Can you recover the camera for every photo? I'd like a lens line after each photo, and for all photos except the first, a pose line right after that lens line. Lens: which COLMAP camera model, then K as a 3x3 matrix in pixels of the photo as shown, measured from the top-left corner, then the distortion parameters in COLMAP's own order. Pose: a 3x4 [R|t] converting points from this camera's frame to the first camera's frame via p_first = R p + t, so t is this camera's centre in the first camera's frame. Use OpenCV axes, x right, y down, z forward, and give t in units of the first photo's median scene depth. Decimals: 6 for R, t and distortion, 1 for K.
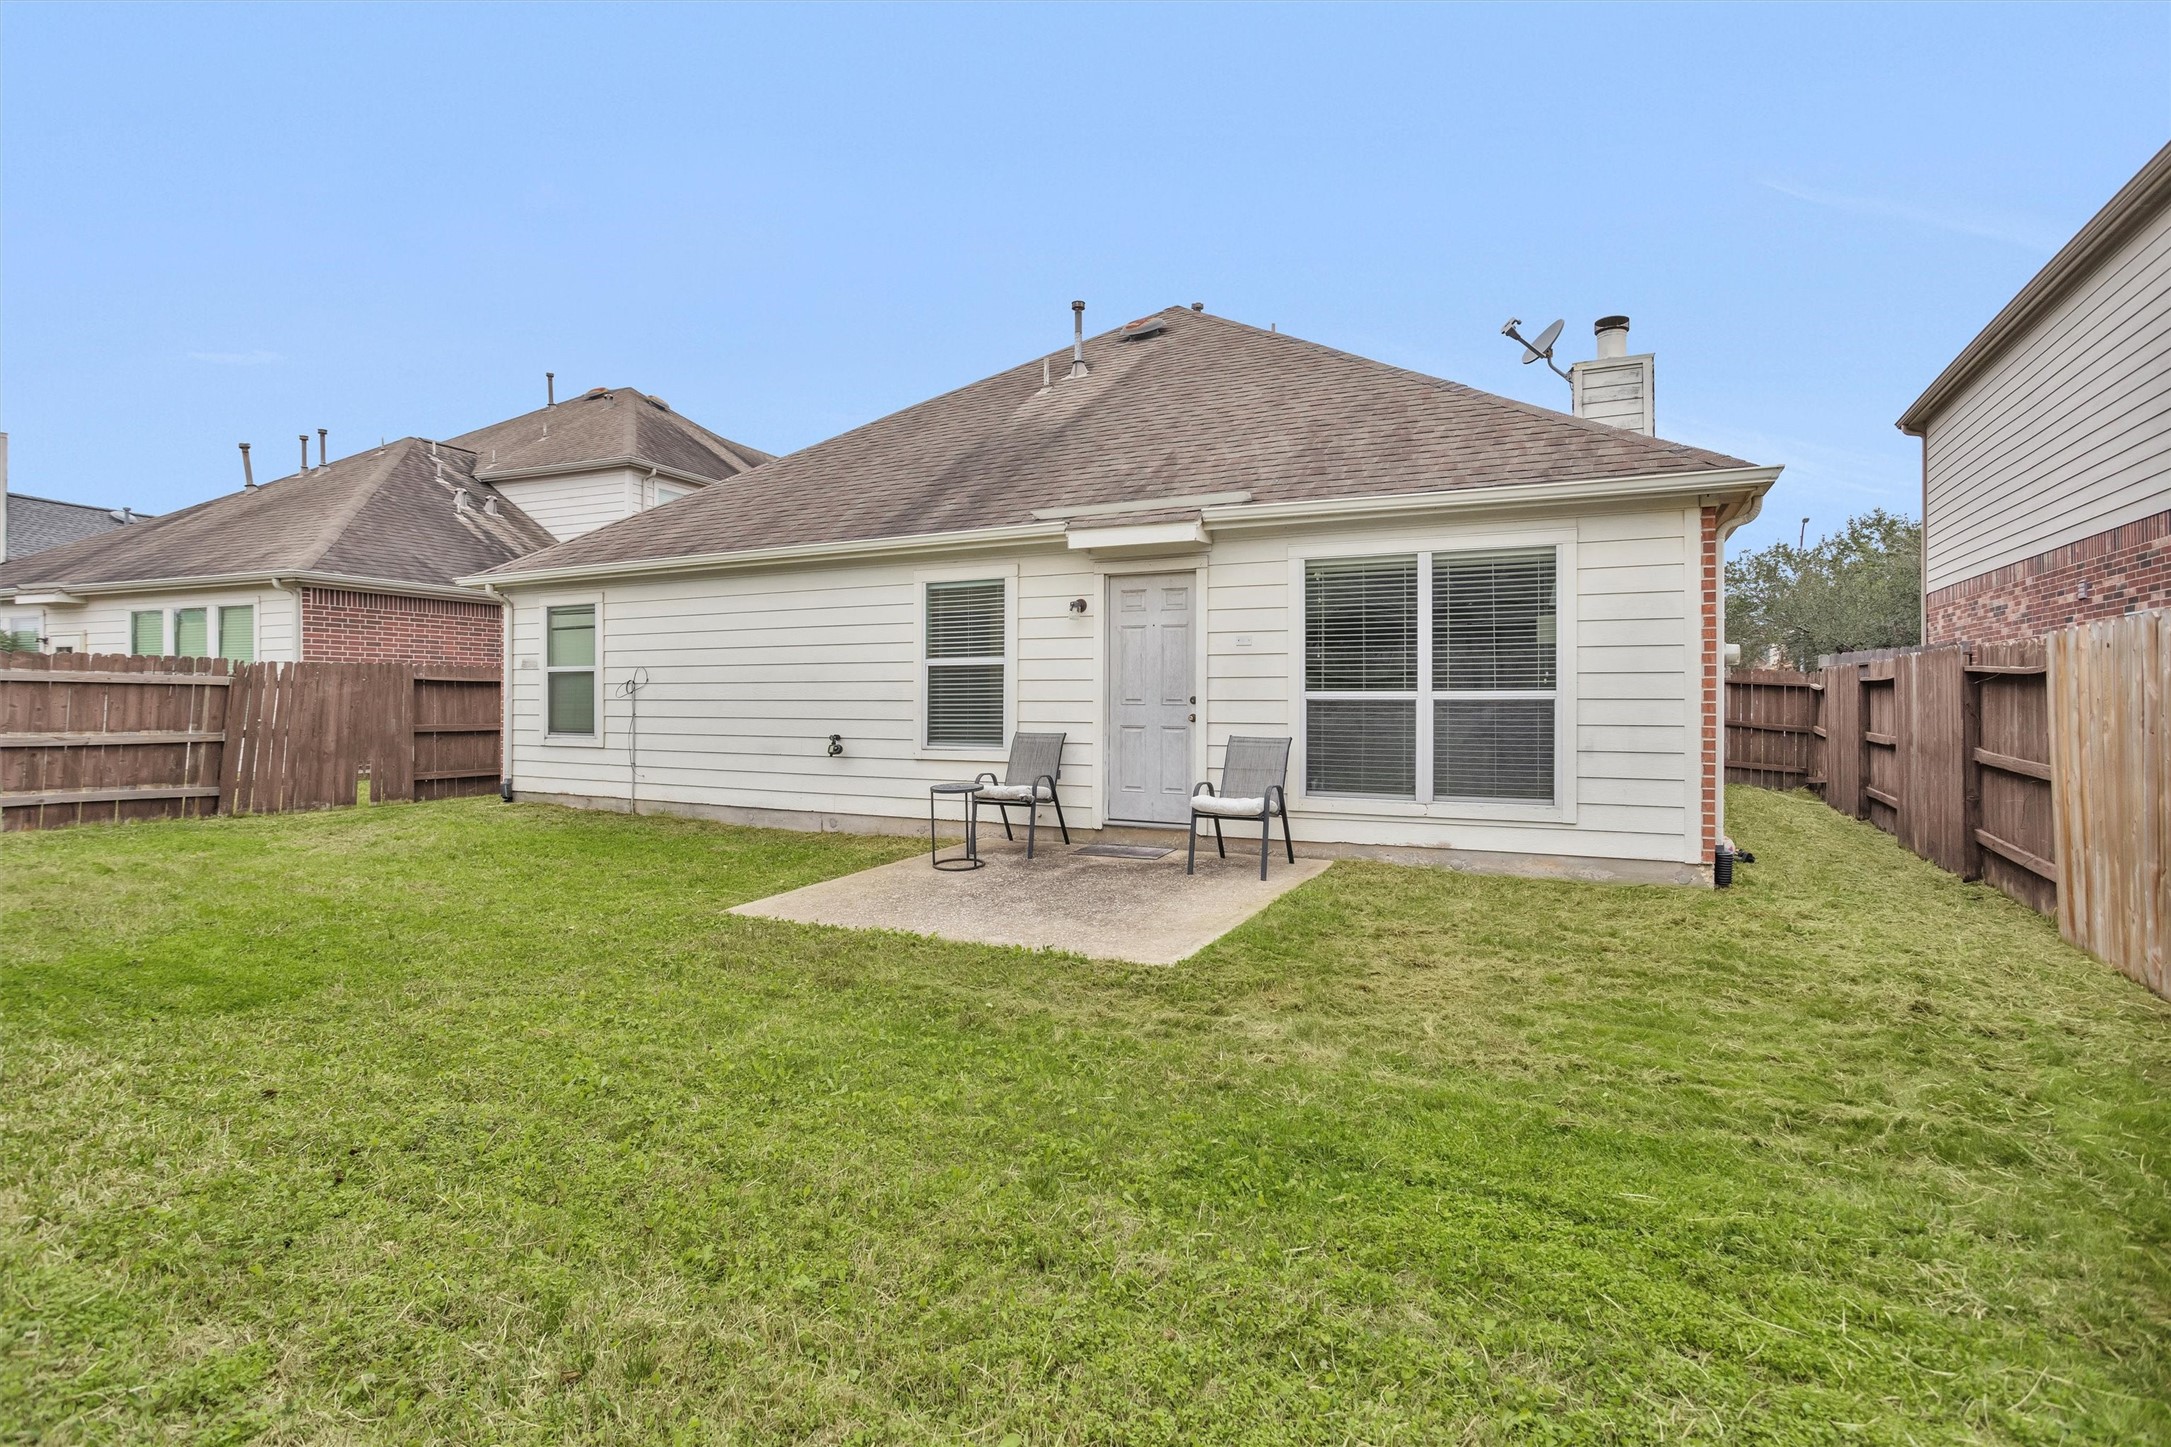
lens RADIAL K [[1021.9, 0, 1055.6], [0, 1021.9, 704.1], [0, 0, 1]] dist [-0.053862, 0.037172]
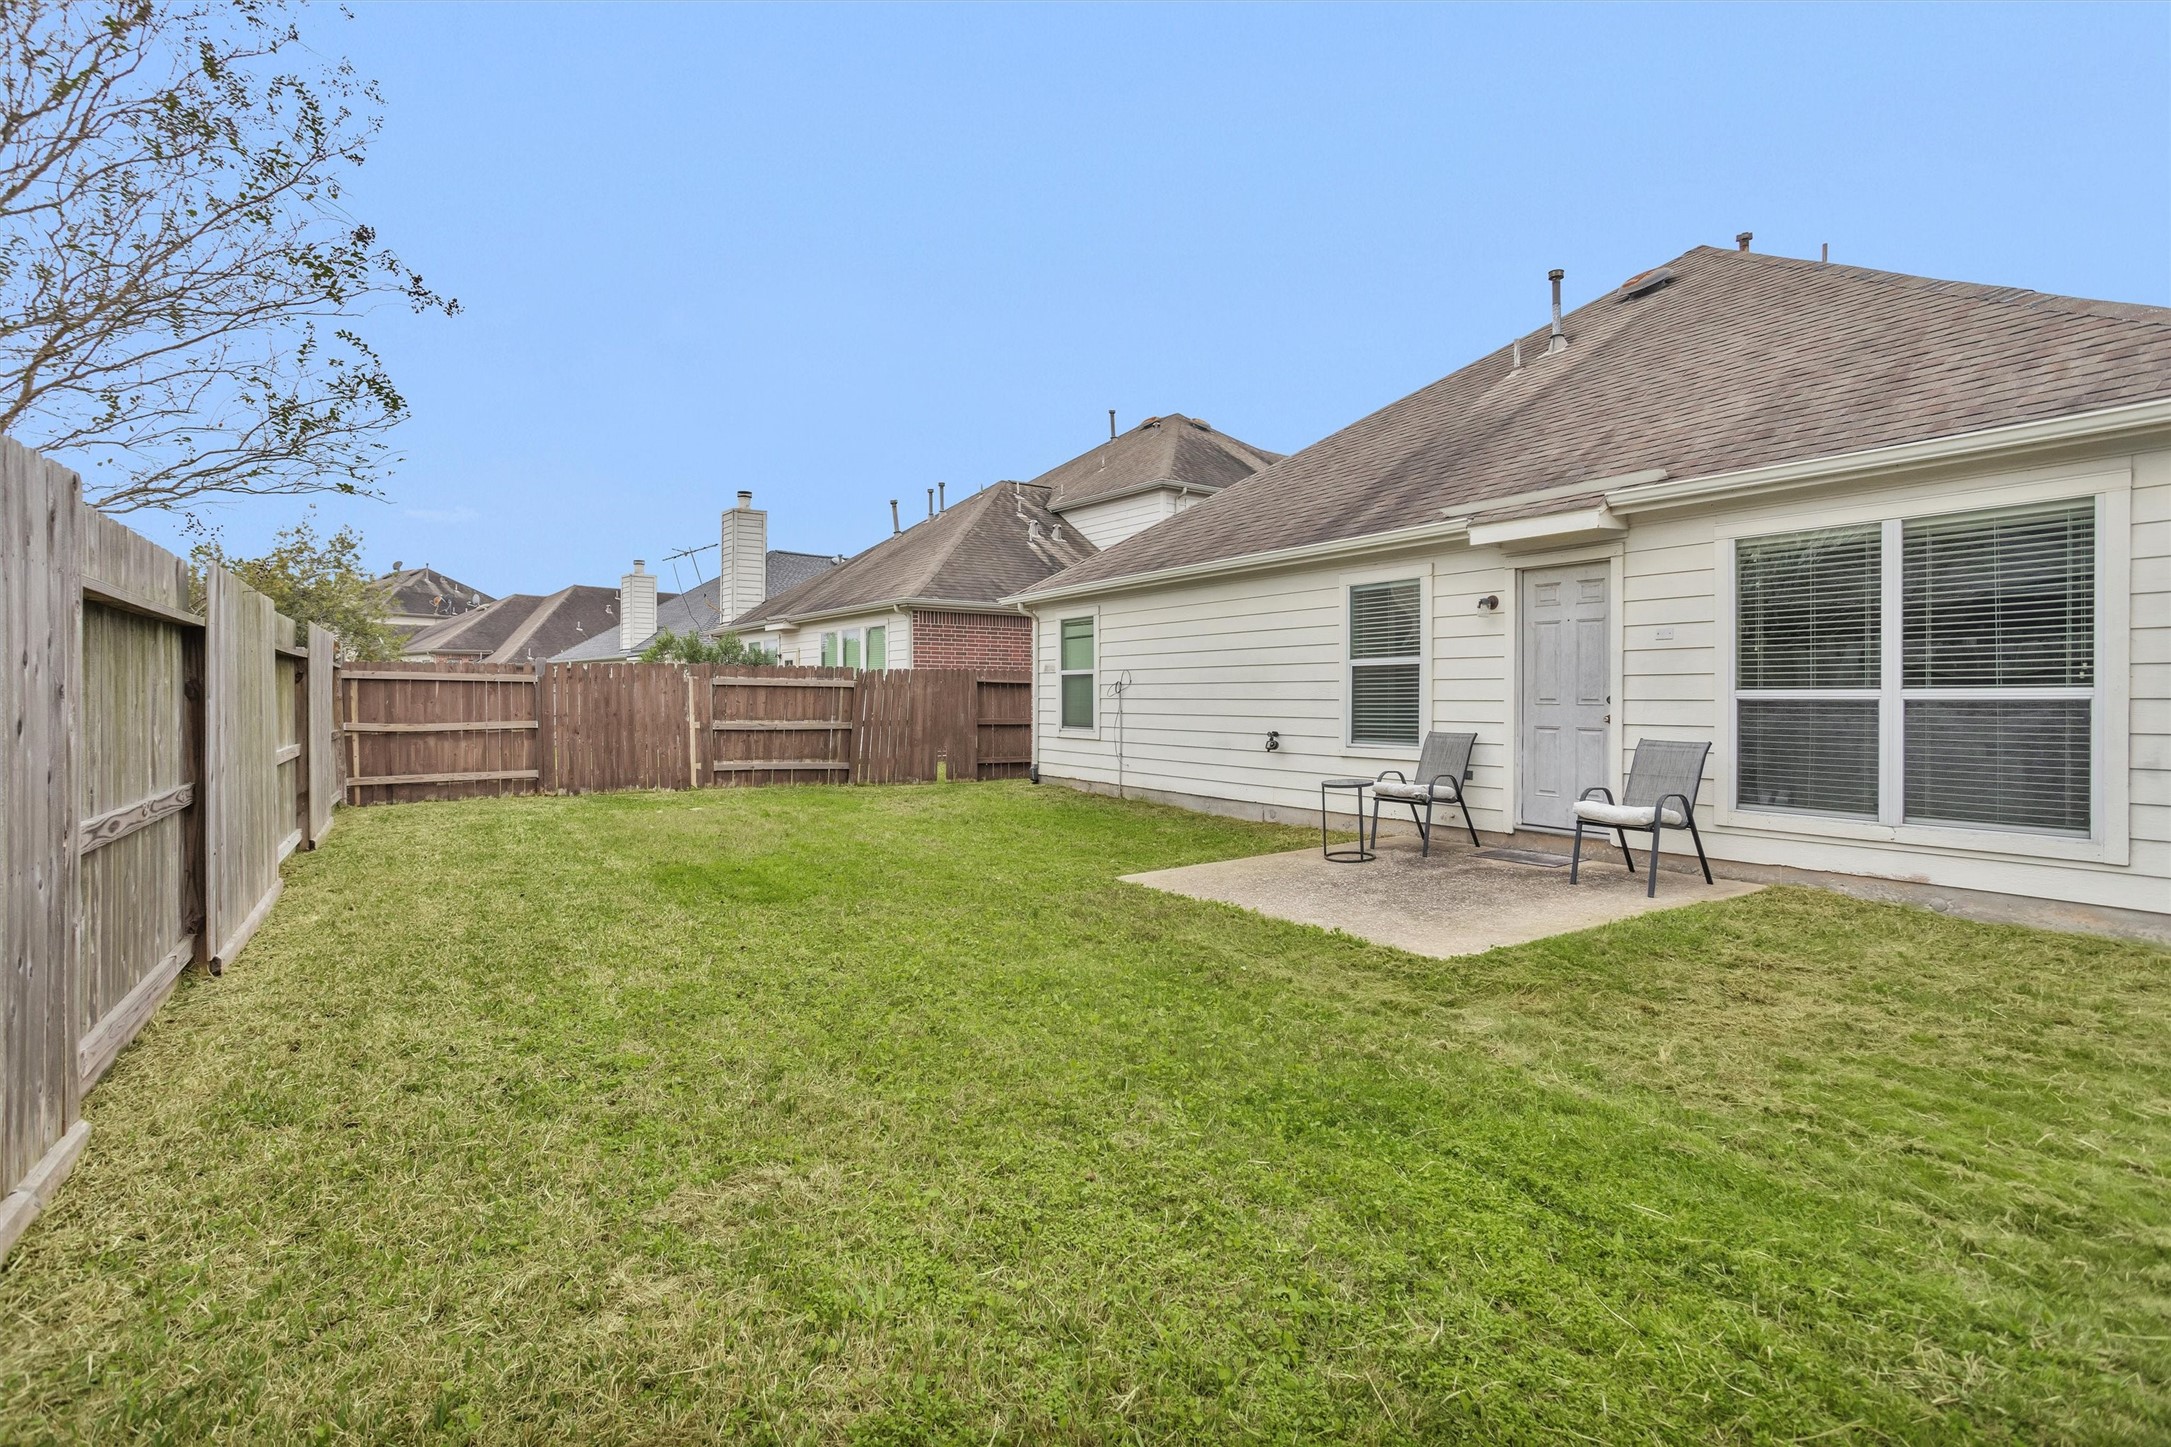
lens RADIAL K [[1021.9, 0, 1055.6], [0, 1021.9, 704.1], [0, 0, 1]] dist [-0.053862, 0.037172]
pose [[0.852987, 0.004068, -0.521916, 0.157652], [-0.003690, 0.999992, 0.001763, 0.000308], [0.521919, 0.000422, 0.852995, -0.034248]]
